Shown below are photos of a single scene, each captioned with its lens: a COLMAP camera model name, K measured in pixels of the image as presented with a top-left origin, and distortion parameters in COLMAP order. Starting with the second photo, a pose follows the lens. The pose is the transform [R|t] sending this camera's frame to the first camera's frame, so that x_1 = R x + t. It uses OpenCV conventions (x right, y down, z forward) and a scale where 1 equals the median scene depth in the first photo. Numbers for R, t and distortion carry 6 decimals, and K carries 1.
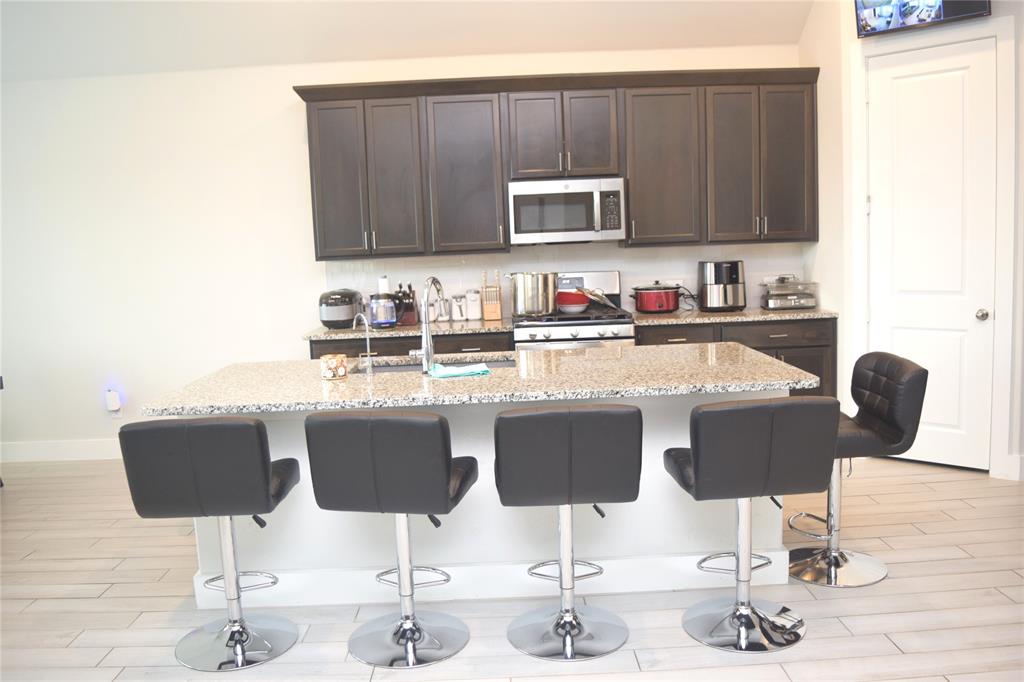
lens RADIAL K [[814.9, 0, 513.4], [0, 814.9, 336.8], [0, 0, 1]] dist [-0.092734, 0.009954]
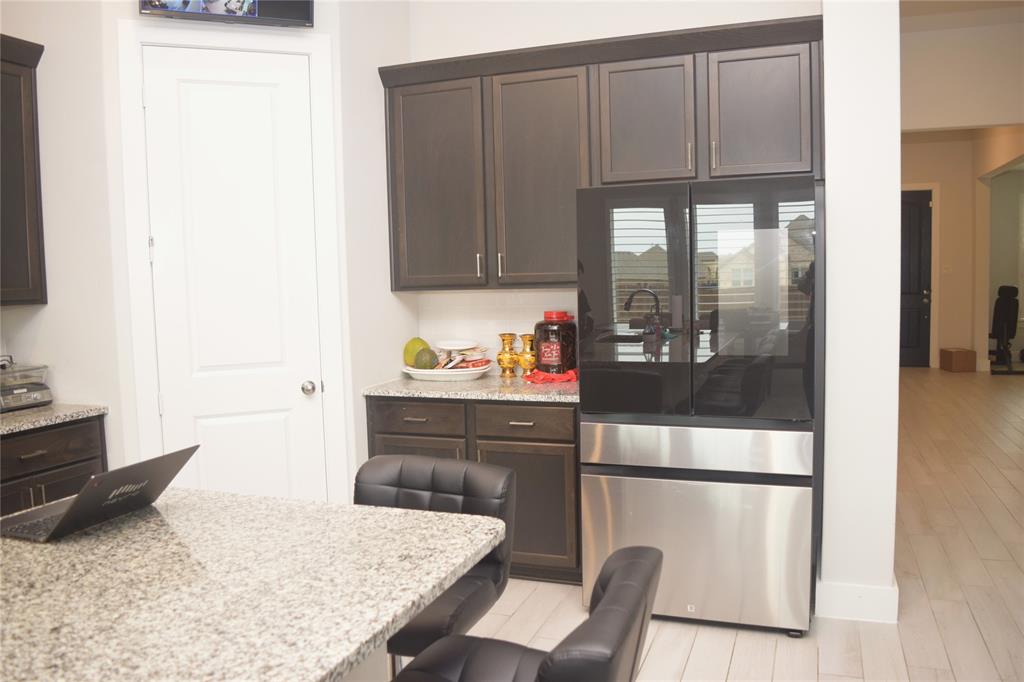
lens RADIAL K [[814.9, 0, 513.7], [0, 814.9, 341.4], [0, 0, 1]] dist [-0.092734, 0.009954]
pose [[0.365353, -0.040246, 0.929998, -0.101955], [0.116784, 0.993153, -0.002900, -0.045606], [-0.923514, 0.109669, 0.367552, 0.456917]]
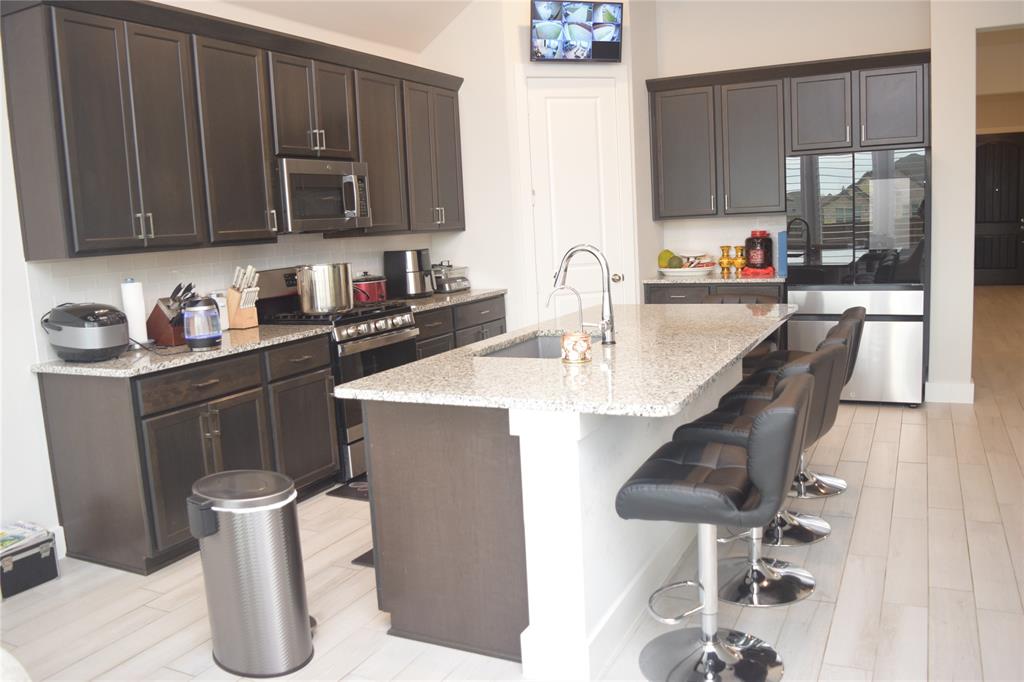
lens RADIAL K [[814.9, 0, 513.3], [0, 814.9, 336.2], [0, 0, 1]] dist [-0.092734, 0.009954]
pose [[0.469403, -0.105117, 0.876705, -0.700350], [0.133164, 0.989960, 0.047397, -0.017709], [-0.872885, 0.094497, 0.478687, 0.454177]]
